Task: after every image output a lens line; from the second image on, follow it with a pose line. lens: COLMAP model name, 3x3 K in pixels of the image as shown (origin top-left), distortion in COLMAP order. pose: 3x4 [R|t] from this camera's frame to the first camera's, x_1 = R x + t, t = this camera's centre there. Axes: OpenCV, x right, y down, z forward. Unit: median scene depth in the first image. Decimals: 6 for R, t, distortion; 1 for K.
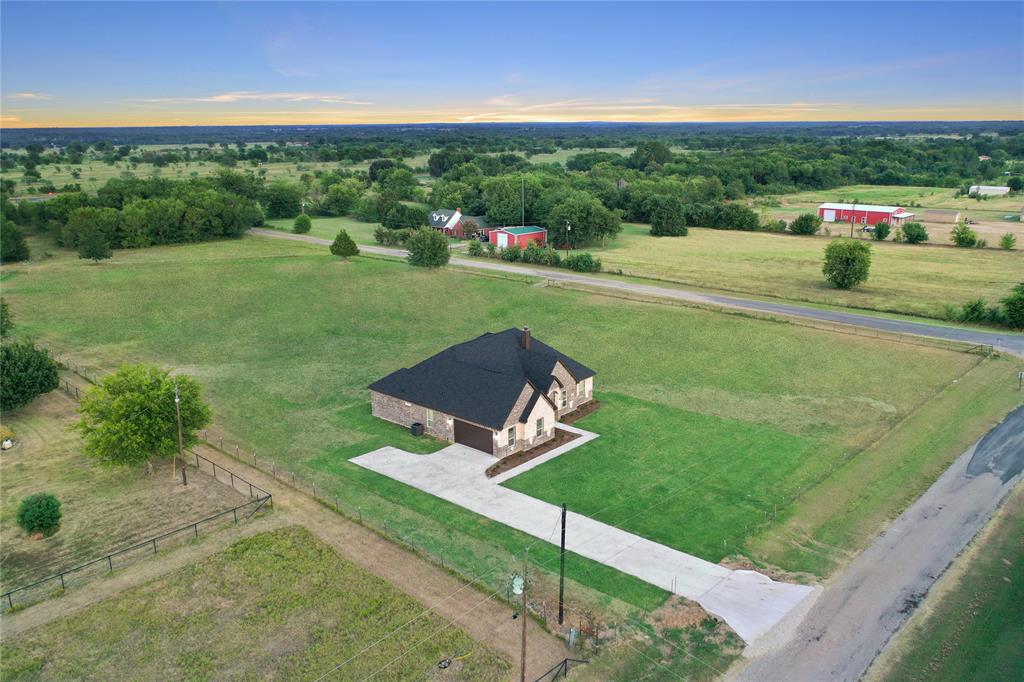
lens RADIAL K [[802.3, 0, 512.0], [0, 802.3, 341.0], [0, 0, 1]] dist [-0.007856, 0.001659]
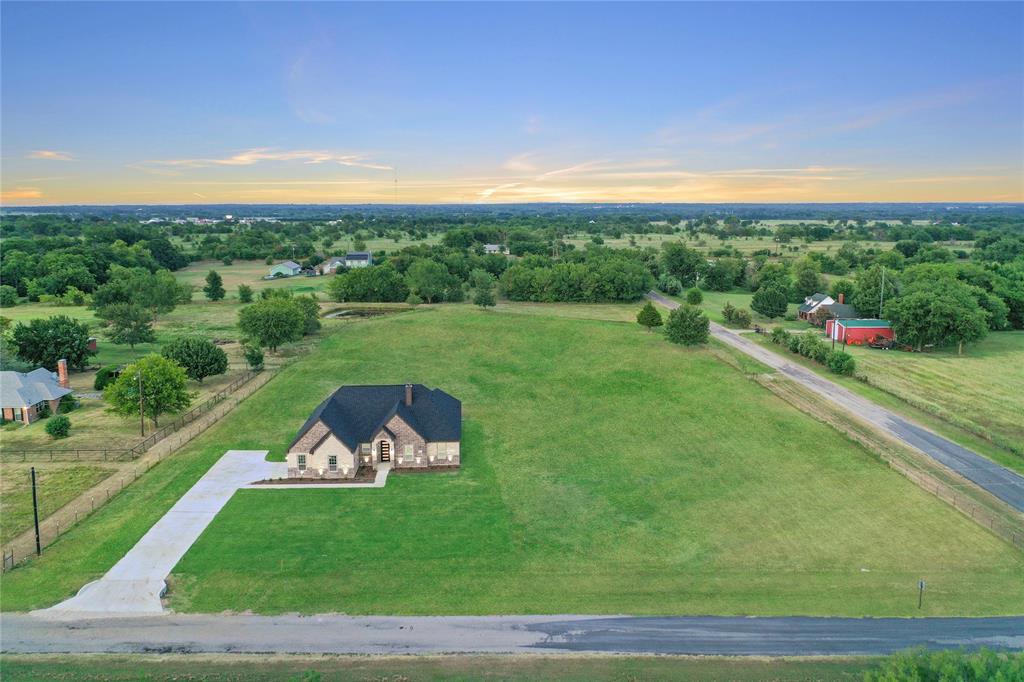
lens RADIAL K [[802.3, 0, 512.0], [0, 802.3, 341.0], [0, 0, 1]] dist [-0.007856, 0.001659]
pose [[0.705075, 0.126576, -0.697745, 1.018513], [-0.189547, 0.981780, -0.013436, -0.100057], [0.683331, 0.141729, 0.716221, 0.331428]]
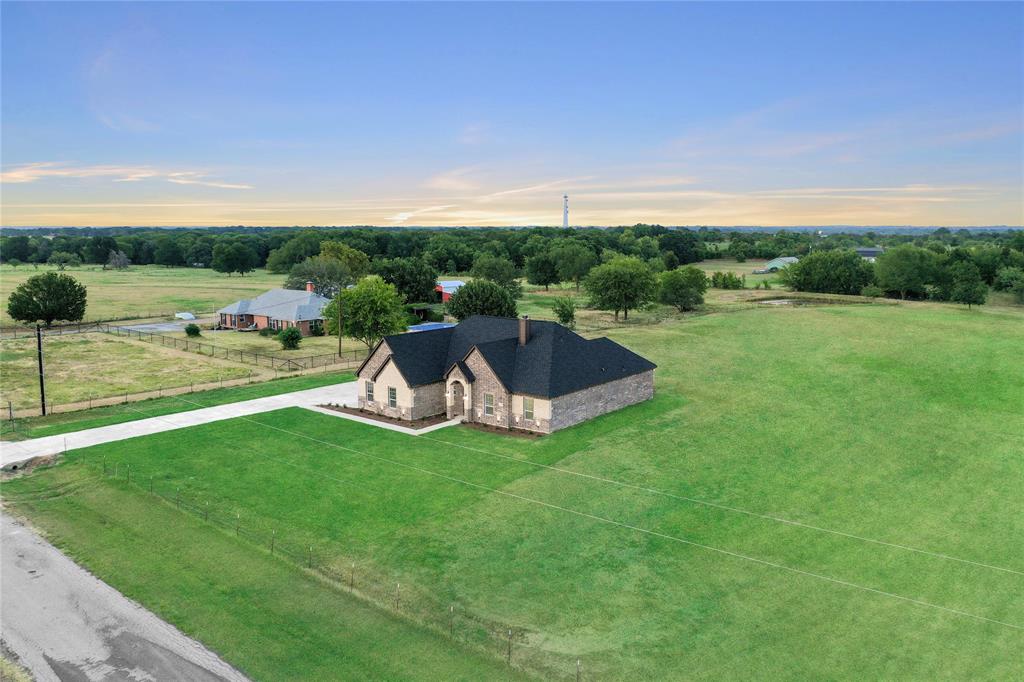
lens RADIAL K [[802.3, 0, 512.0], [0, 802.3, 341.0], [0, 0, 1]] dist [-0.007856, 0.001659]
pose [[0.057473, 0.149739, -0.987054, 0.942596], [-0.263850, 0.955813, 0.129636, -0.107742], [0.962850, 0.252983, 0.094442, 1.048394]]
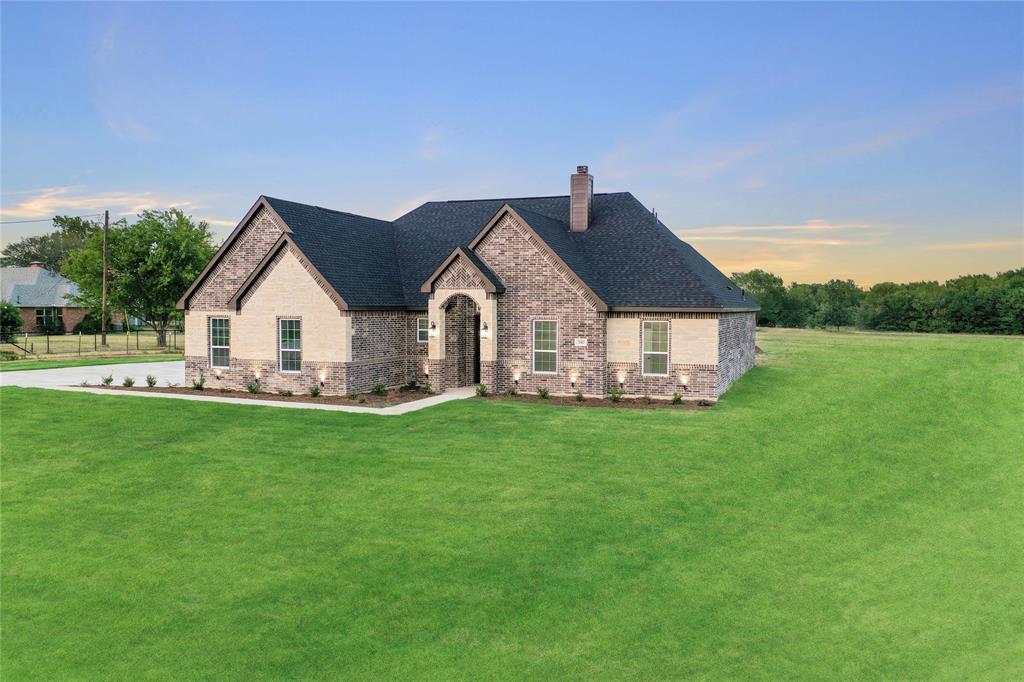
lens RADIAL K [[802.3, 0, 512.0], [0, 802.3, 341.0], [0, 0, 1]] dist [-0.007856, 0.001659]
pose [[0.351256, 0.052115, -0.934828, 0.413523], [-0.254643, 0.966130, -0.041821, 0.098057], [0.900986, 0.252738, 0.352630, 0.981399]]
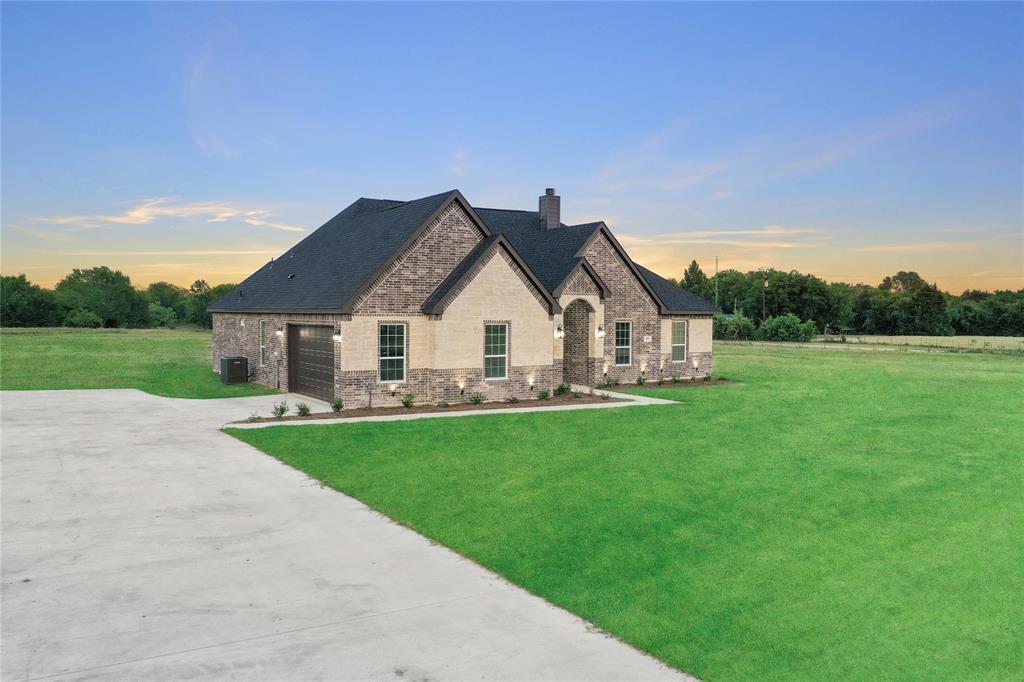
lens RADIAL K [[802.3, 0, 512.0], [0, 802.3, 341.0], [0, 0, 1]] dist [-0.007856, 0.001659]
pose [[0.957430, 0.026783, -0.287422, 0.143291], [-0.090922, 0.972986, -0.212204, 0.180181], [0.273974, 0.229303, 0.934001, 0.692047]]
